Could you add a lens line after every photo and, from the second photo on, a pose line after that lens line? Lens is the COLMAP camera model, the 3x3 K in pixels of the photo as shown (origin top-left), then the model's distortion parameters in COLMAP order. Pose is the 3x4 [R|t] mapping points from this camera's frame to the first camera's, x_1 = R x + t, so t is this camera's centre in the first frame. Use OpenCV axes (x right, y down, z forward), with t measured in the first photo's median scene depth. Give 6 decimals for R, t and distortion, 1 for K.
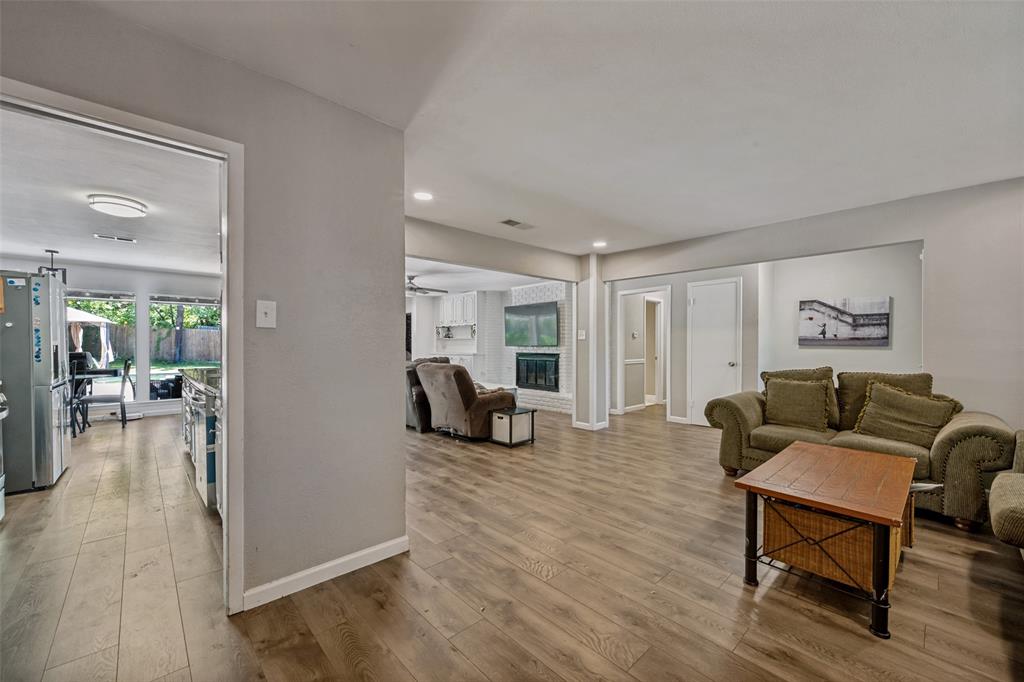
lens RADIAL K [[405.9, 0, 512.8], [0, 405.9, 345.9], [0, 0, 1]] dist [-0.001092, 0.000022]
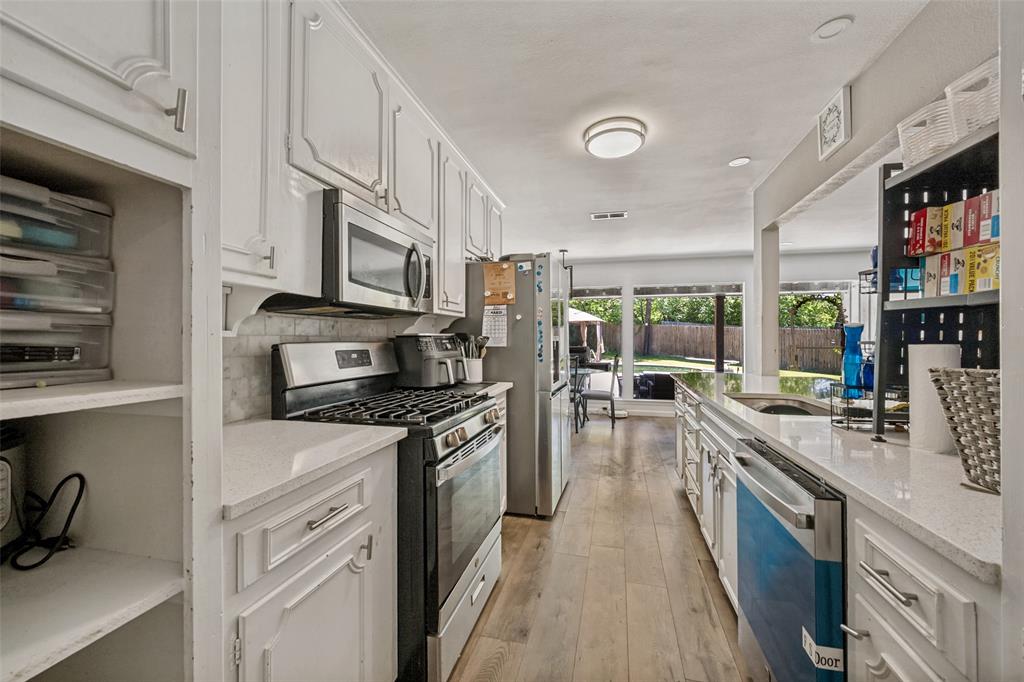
lens RADIAL K [[416.6, 0, 514.0], [0, 416.6, 336.8], [0, 0, 1]] dist [-0.001186, -0.000157]
pose [[0.548930, -0.001414, -0.835867, -0.261466], [-0.005537, 0.999970, -0.005328, -0.002948], [0.835850, 0.007553, 0.548906, 0.259343]]
